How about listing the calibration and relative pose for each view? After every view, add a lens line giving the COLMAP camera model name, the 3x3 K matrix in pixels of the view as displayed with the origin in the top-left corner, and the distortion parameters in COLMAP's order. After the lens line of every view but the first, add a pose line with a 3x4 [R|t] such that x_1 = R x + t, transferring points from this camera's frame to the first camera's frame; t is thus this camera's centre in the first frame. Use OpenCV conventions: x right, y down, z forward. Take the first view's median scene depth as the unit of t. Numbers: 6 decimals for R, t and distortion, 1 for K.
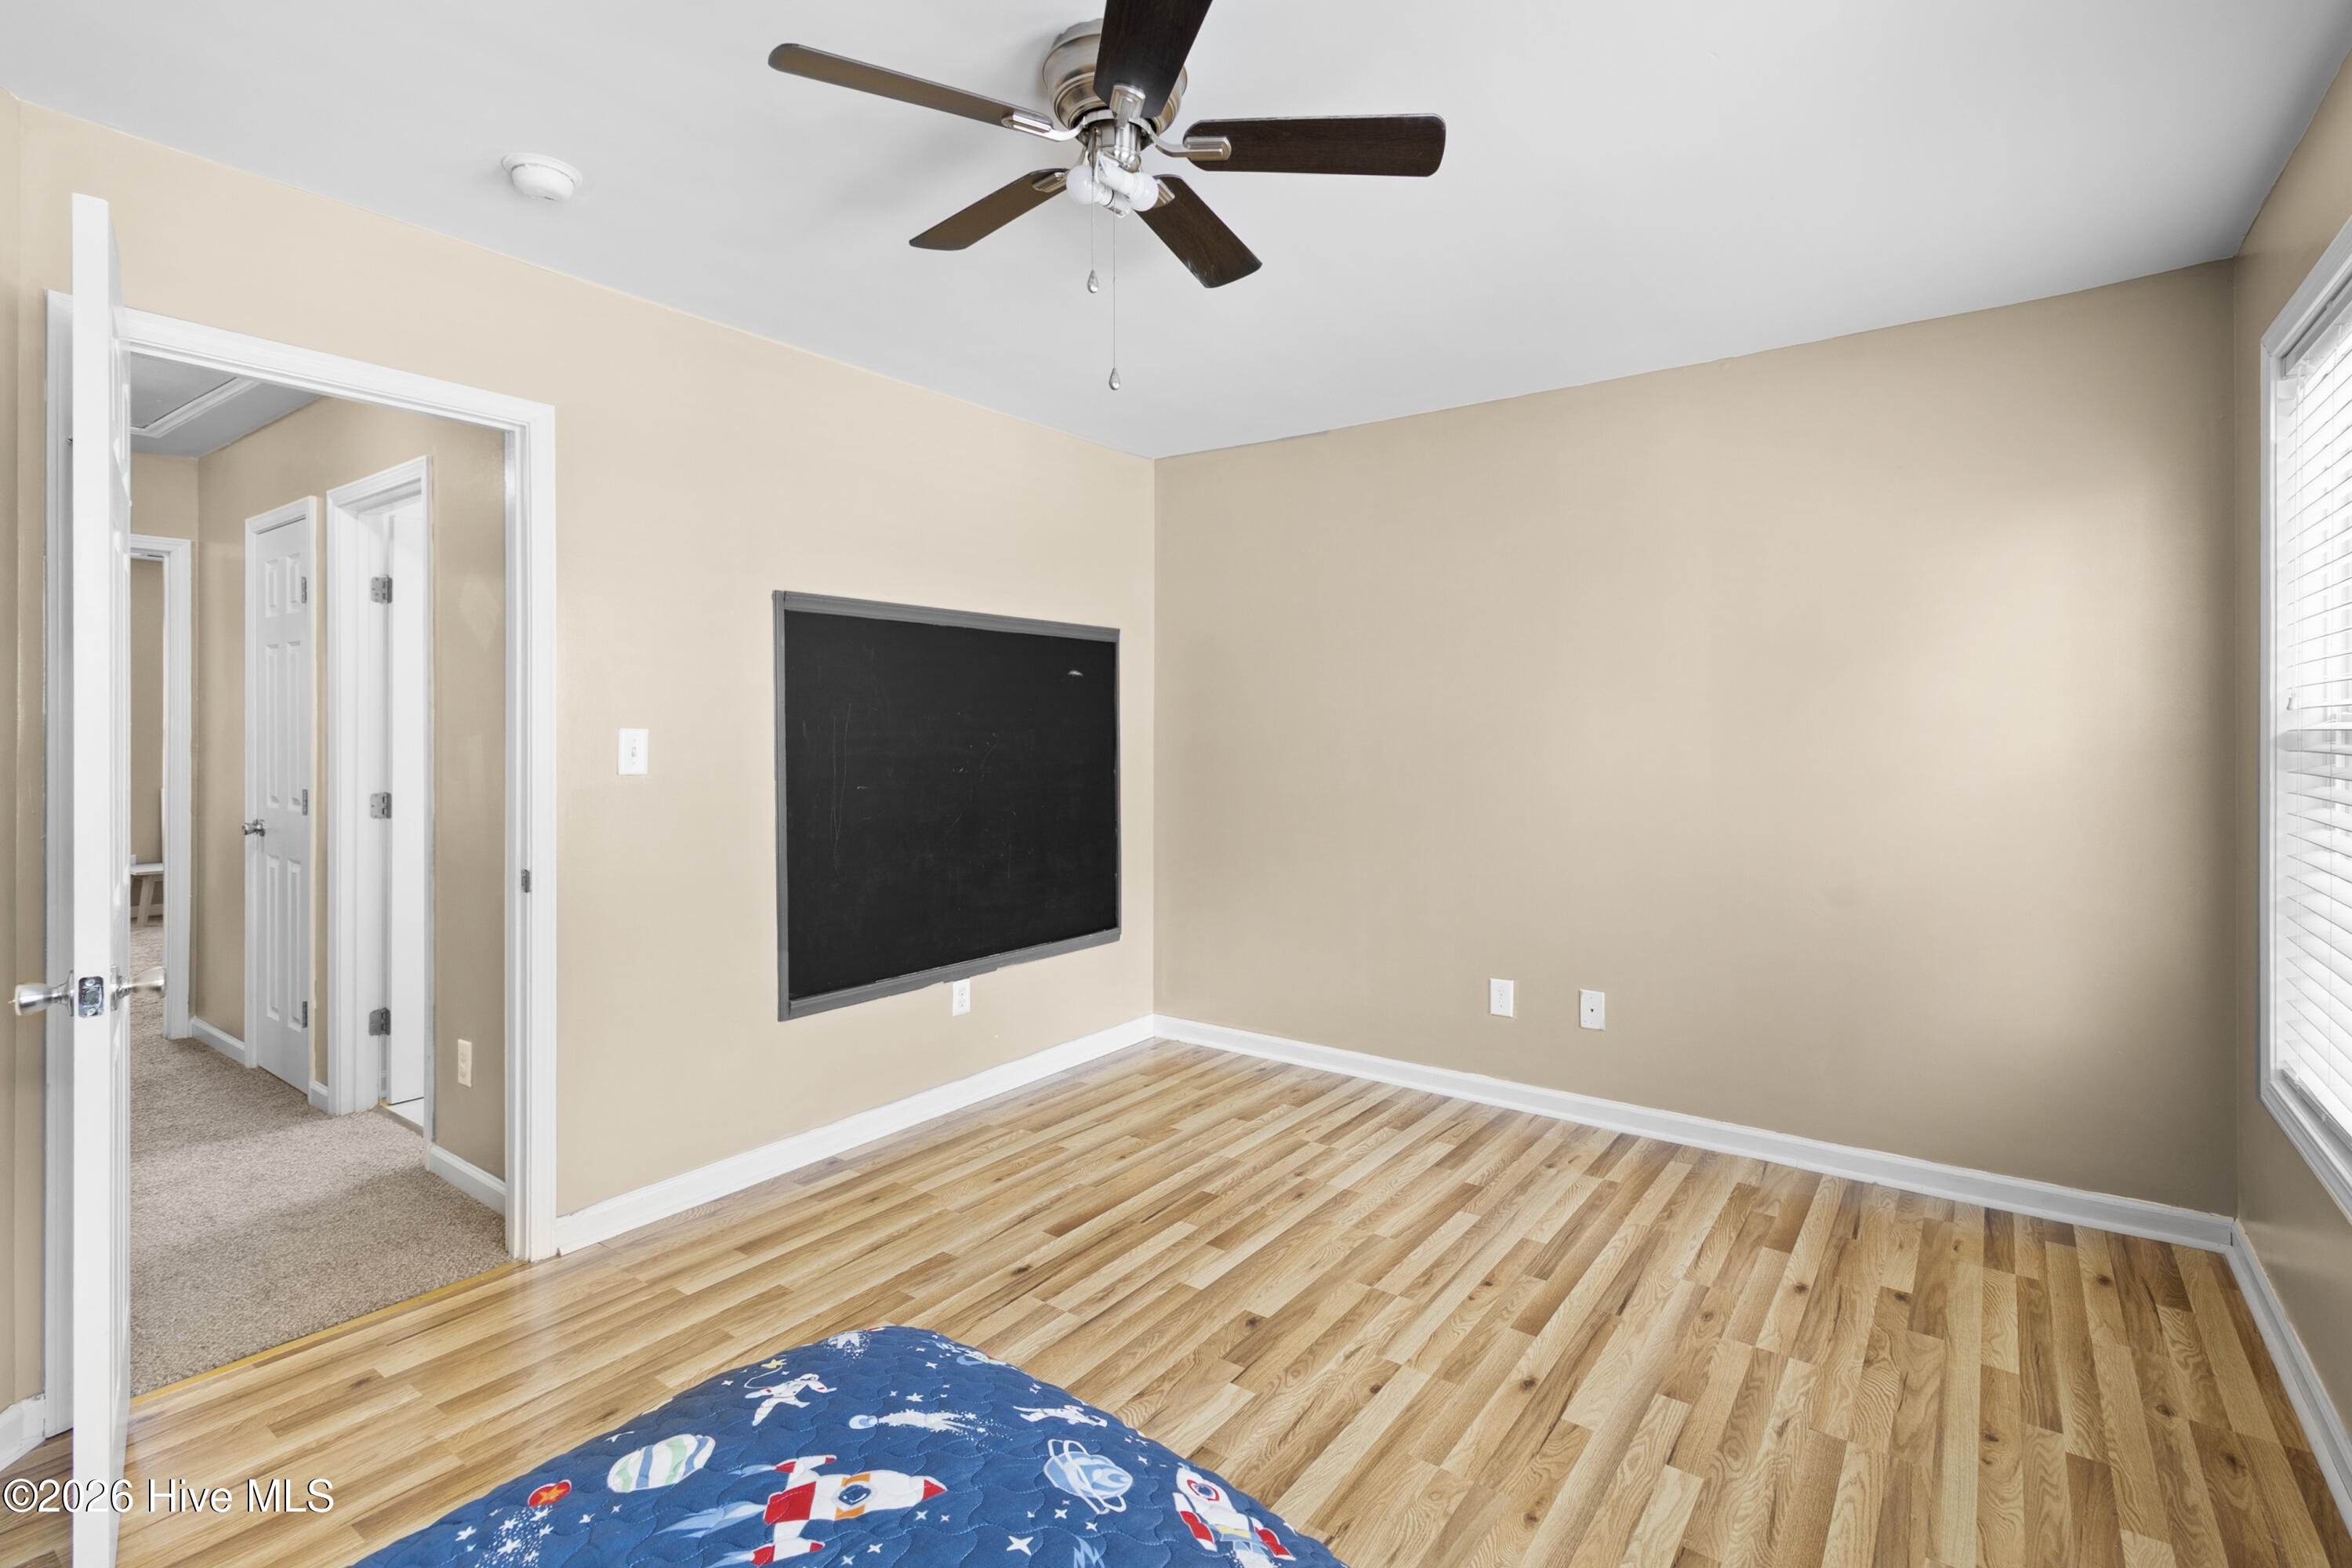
lens RADIAL K [[1098.3, 0, 1181.1], [0, 1098.3, 717.6], [0, 0, 1]] dist [0.000009, 0.000381]
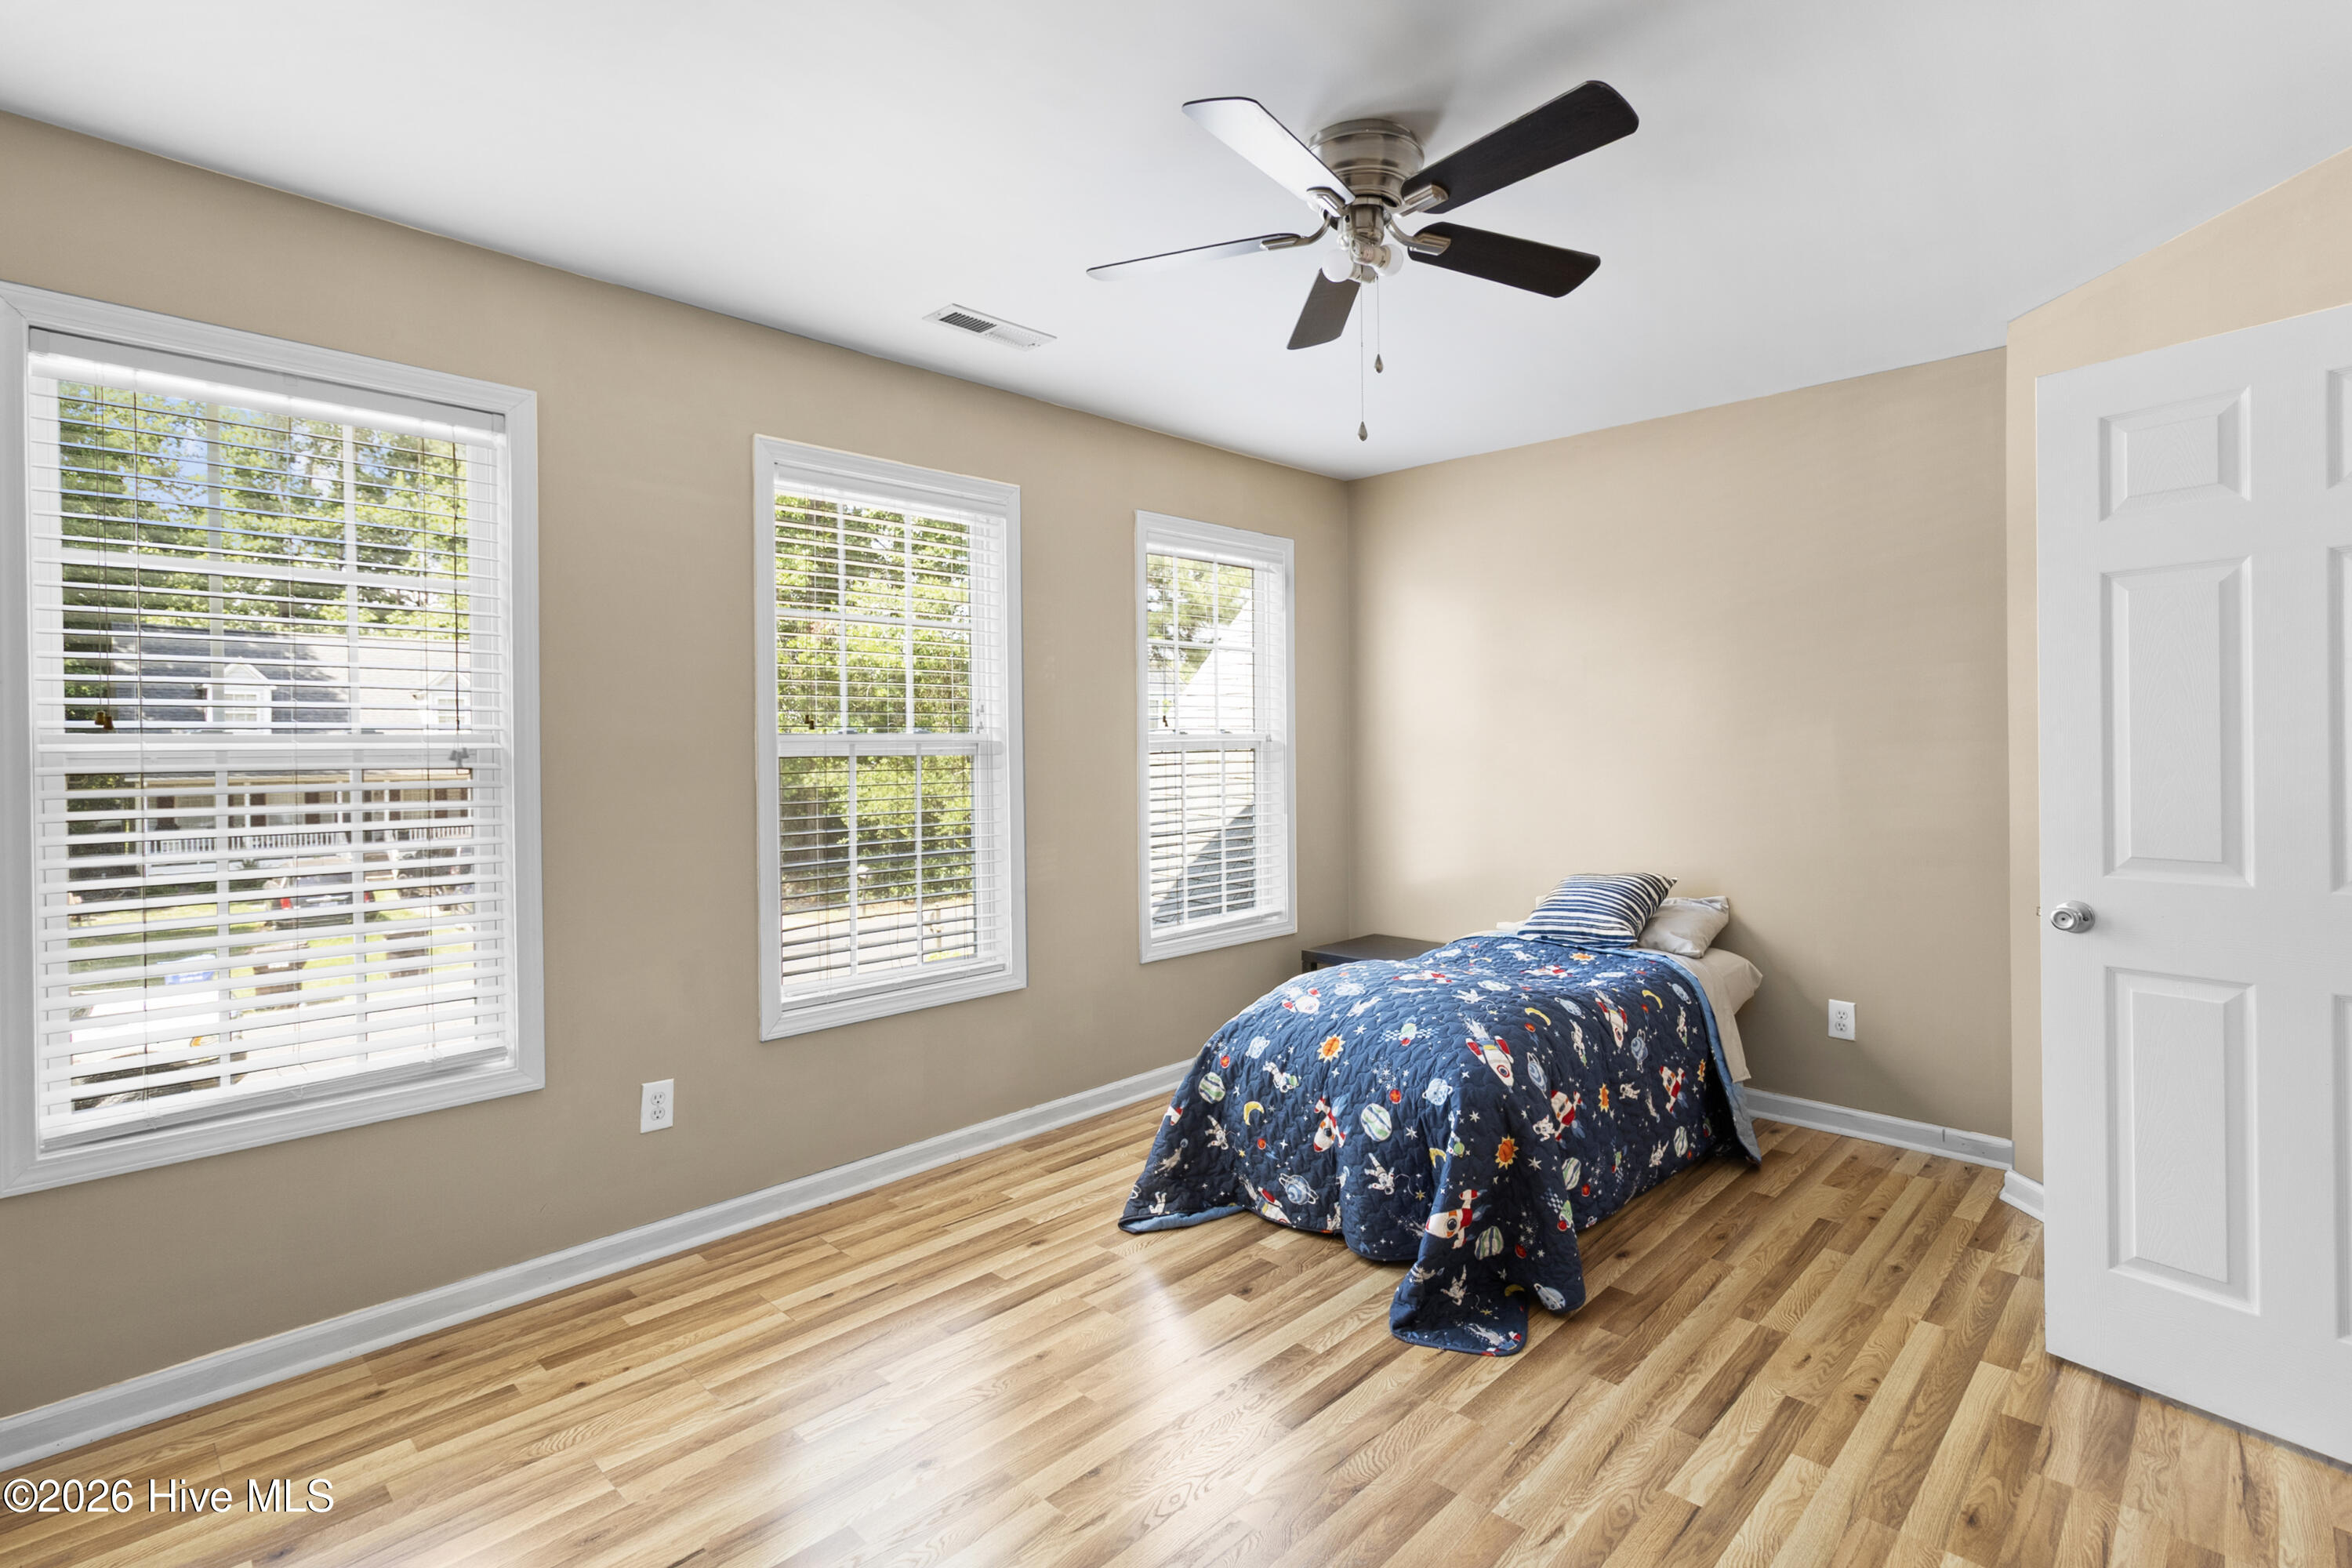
lens RADIAL K [[1098.3, 0, 1175.1], [0, 1098.3, 762.0], [0, 0, 1]] dist [0.000009, 0.000381]
pose [[-0.988604, 0.006448, 0.150405, -0.030196], [0.007690, 0.999941, 0.007676, 0.018371], [-0.150346, 0.008746, -0.988595, 1.915519]]
